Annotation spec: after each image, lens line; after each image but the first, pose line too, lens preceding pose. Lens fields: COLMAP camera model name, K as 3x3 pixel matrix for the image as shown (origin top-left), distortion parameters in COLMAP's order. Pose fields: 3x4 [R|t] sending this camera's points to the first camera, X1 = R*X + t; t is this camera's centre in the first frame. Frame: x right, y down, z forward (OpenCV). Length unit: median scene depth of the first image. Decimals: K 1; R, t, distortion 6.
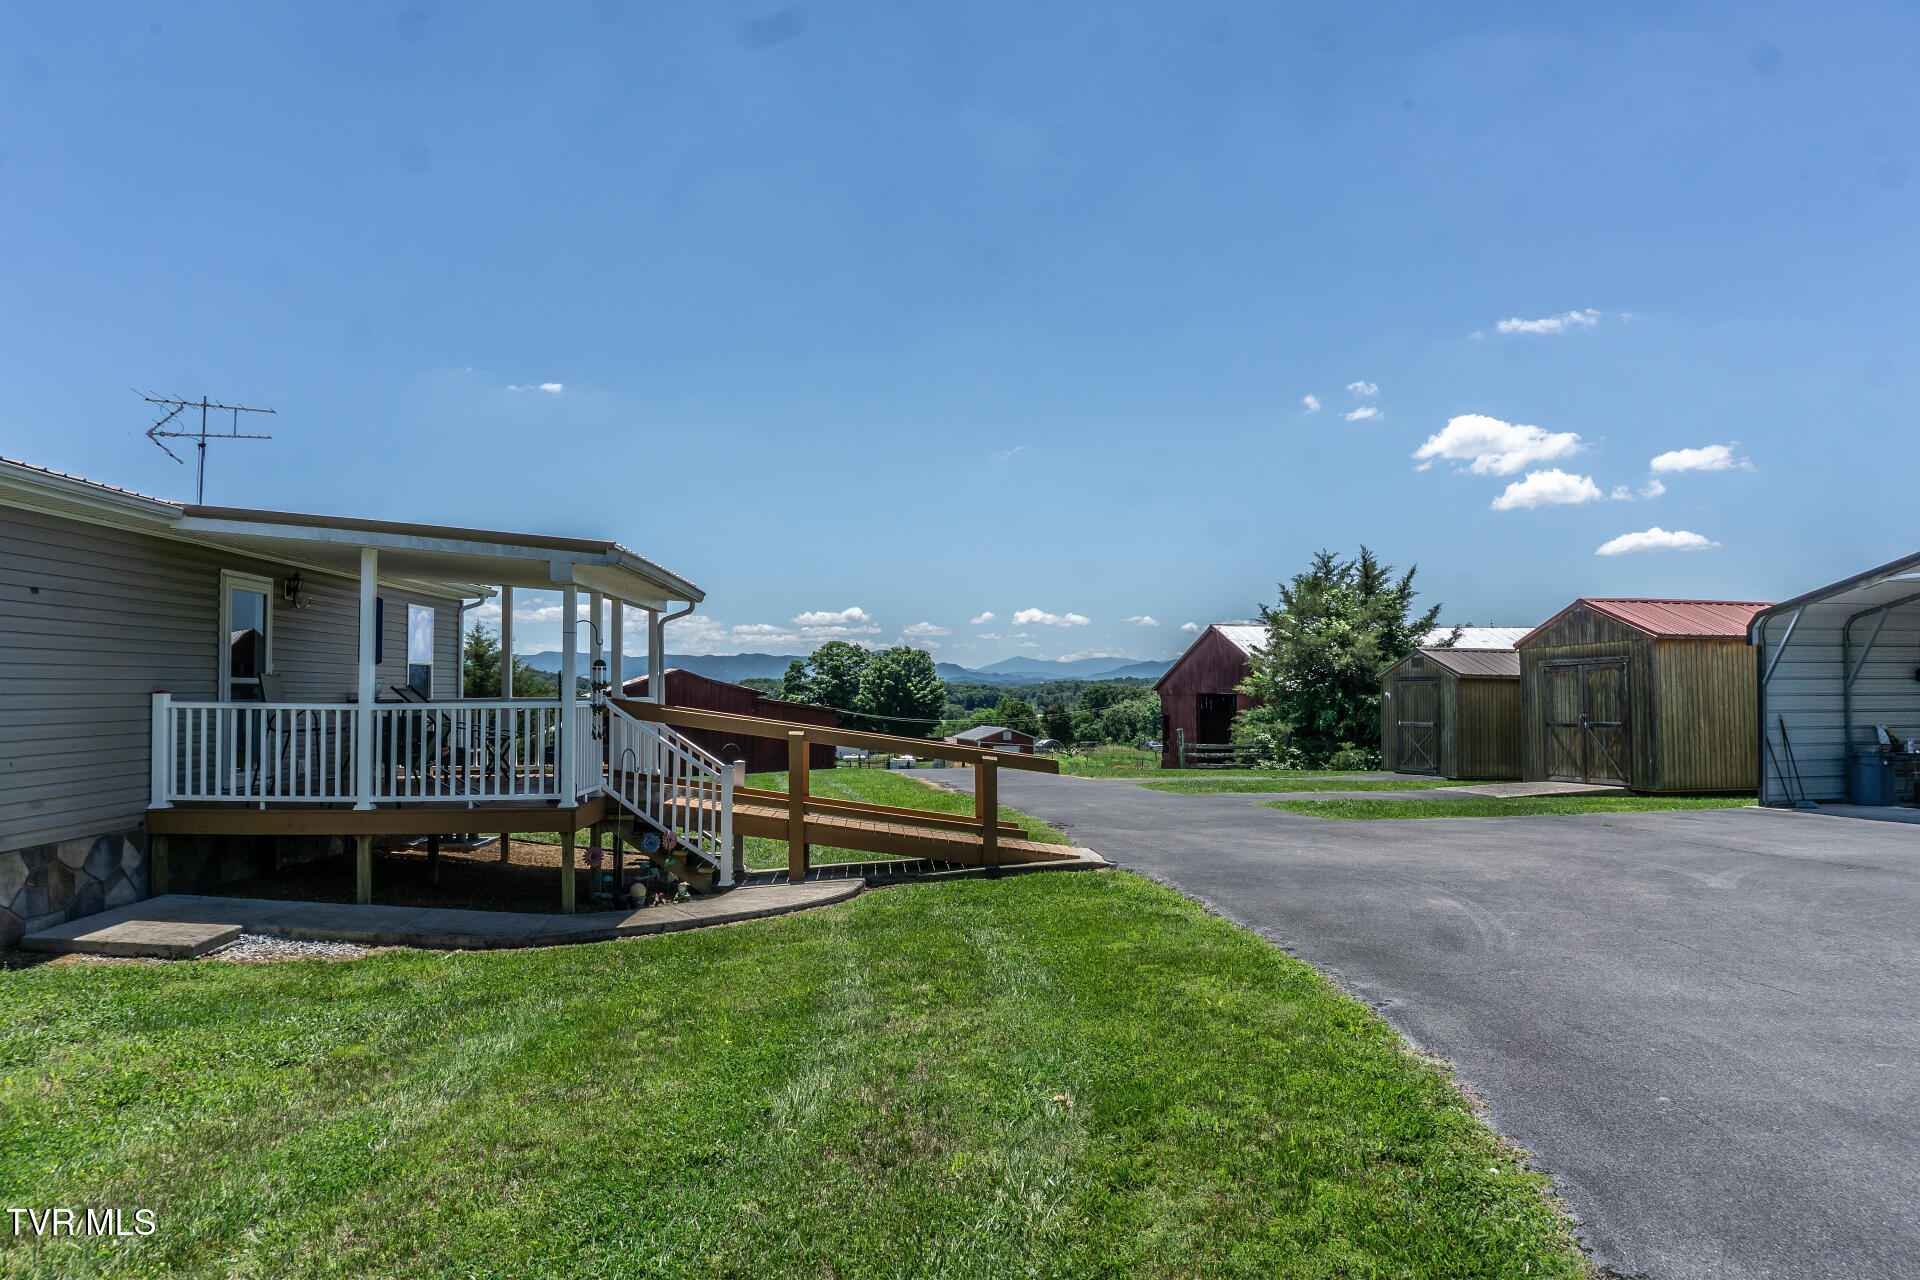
lens RADIAL K [[1317.9, 0, 960.0], [0, 1317.9, 640.0], [0, 0, 1]] dist [-0.006186, -0.000206]
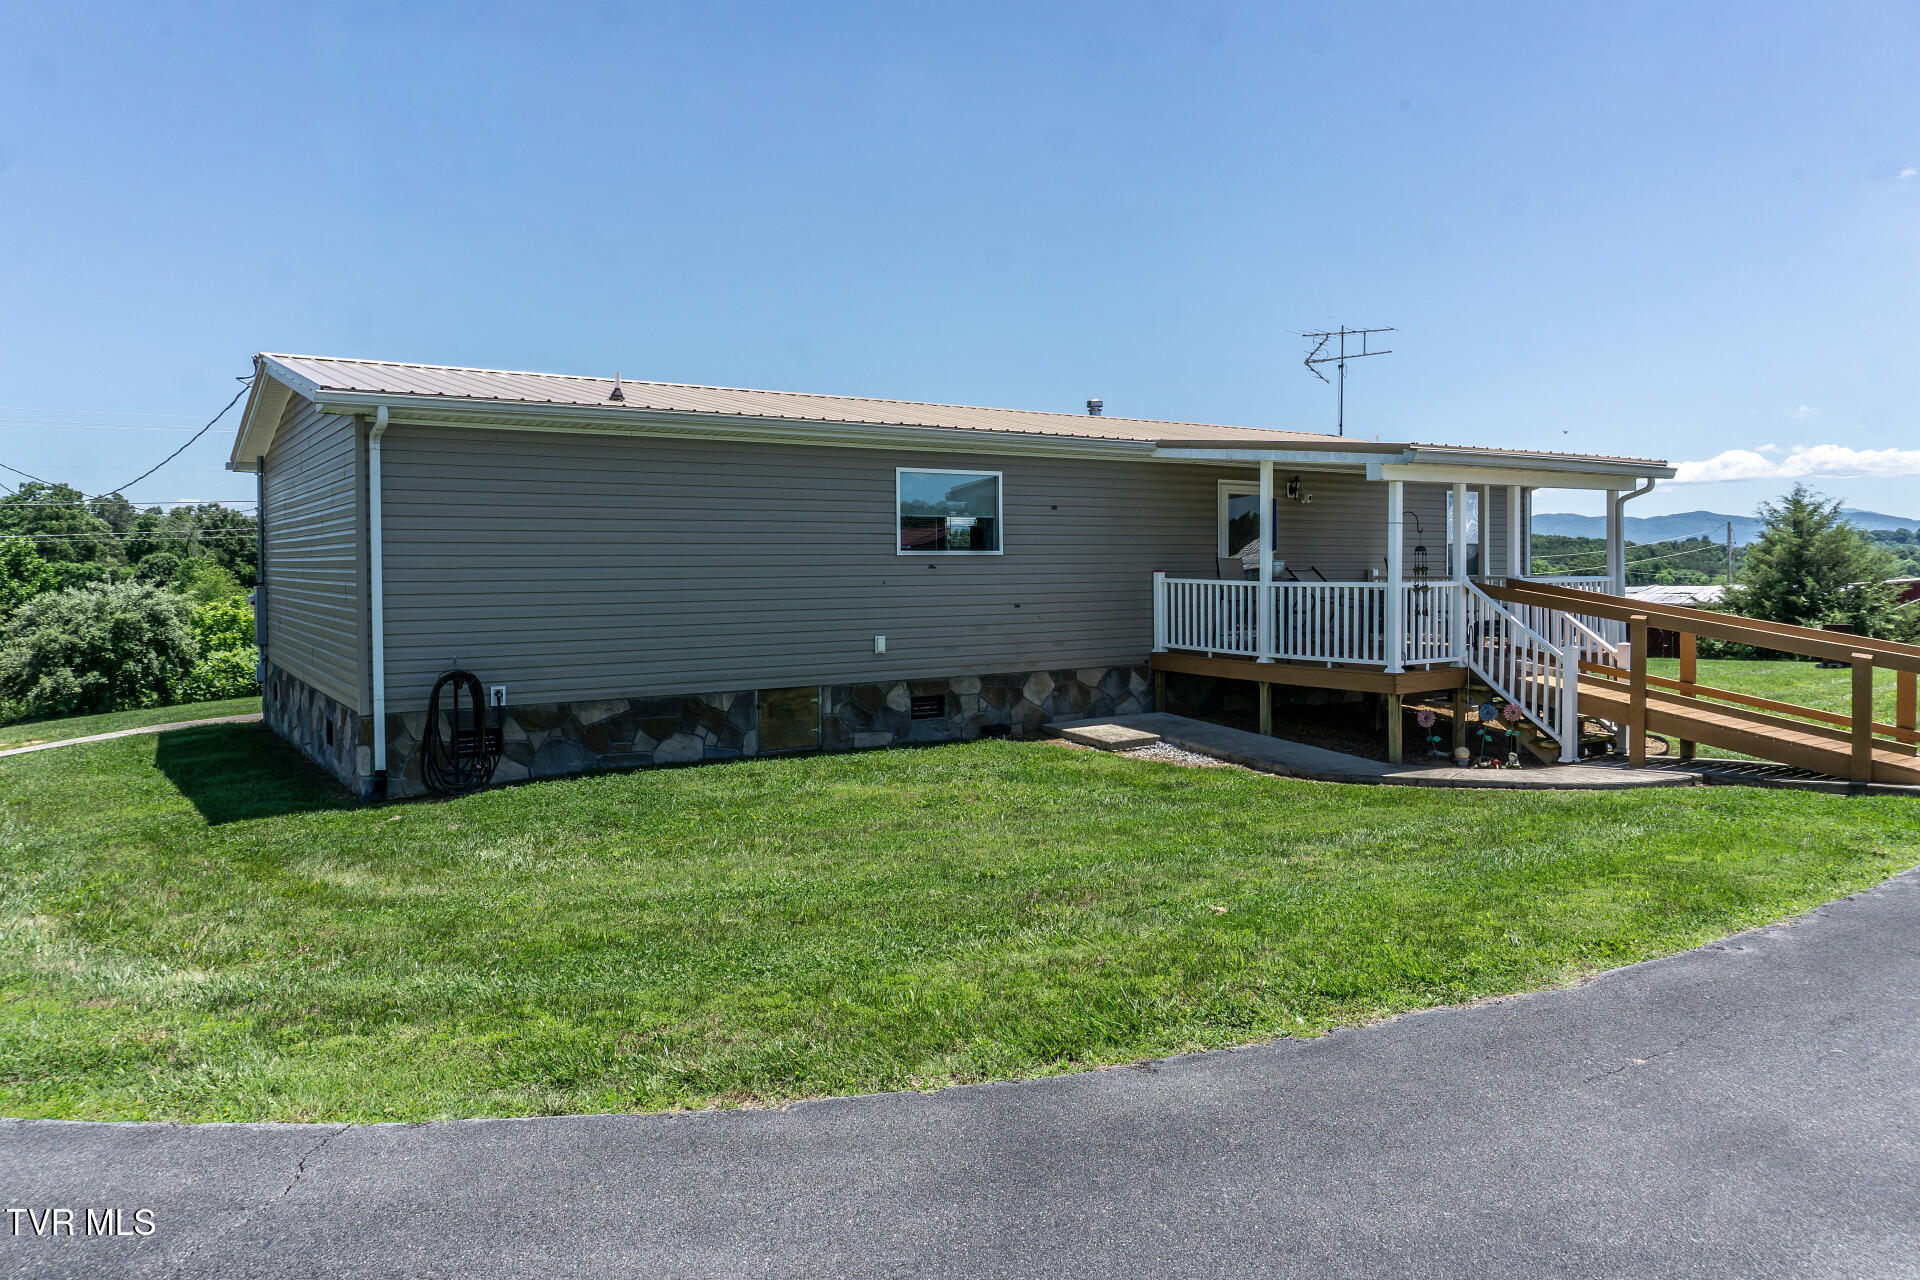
lens RADIAL K [[1318.8, 0, 954.7], [0, 1318.8, 592.9], [0, 0, 1]] dist [-0.002148, -0.002789]
pose [[0.518689, 0.022268, -0.854673, 0.206078], [0.035560, 0.998234, 0.047590, -0.005344], [0.854223, -0.055077, 0.516981, 0.027782]]
